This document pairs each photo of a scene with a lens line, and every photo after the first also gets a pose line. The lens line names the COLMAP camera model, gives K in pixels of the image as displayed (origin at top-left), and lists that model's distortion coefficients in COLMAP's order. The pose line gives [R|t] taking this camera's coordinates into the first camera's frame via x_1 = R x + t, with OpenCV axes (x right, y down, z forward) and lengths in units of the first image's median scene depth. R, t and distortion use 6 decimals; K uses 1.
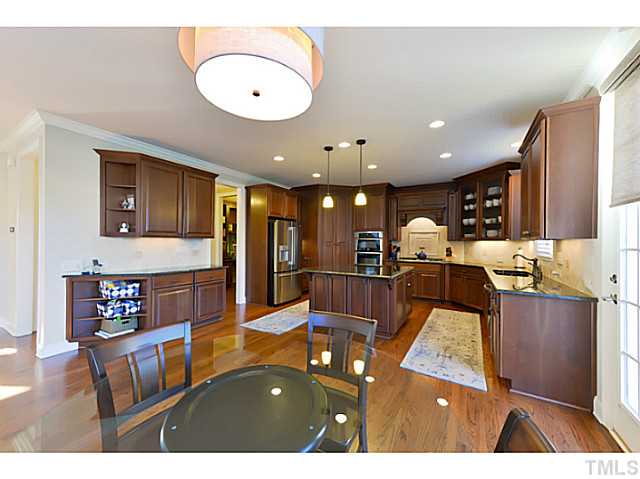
lens RADIAL K [[251.3, 0, 322.0], [0, 251.3, 242.0], [0, 0, 1]] dist [0.013751, -0.000242]
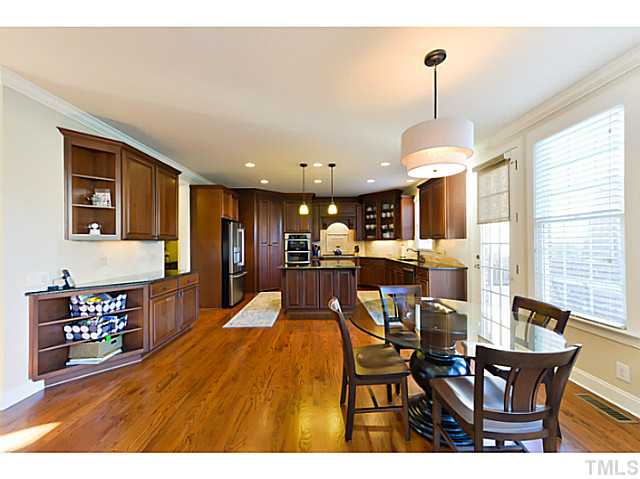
lens RADIAL K [[251.3, 0, 320.6], [0, 251.3, 240.4], [0, 0, 1]] dist [0.013751, -0.000242]
pose [[0.852842, -0.010155, 0.522071, -0.571055], [0.014823, 0.999879, -0.004765, -0.004347], [-0.521959, 0.011802, 0.852889, -0.072014]]
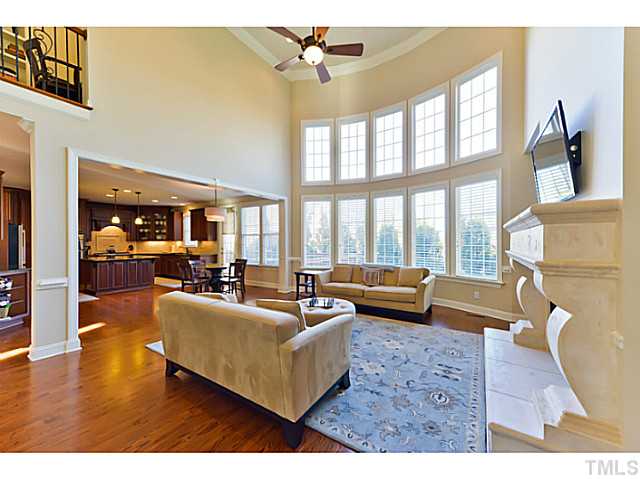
lens RADIAL K [[251.3, 0, 320.1], [0, 251.3, 240.9], [0, 0, 1]] dist [0.013751, -0.000242]
pose [[0.046600, -0.006964, 0.998889, -1.769400], [0.005424, 0.999963, 0.006718, -0.016328], [-0.998899, 0.005105, 0.046636, -0.537326]]
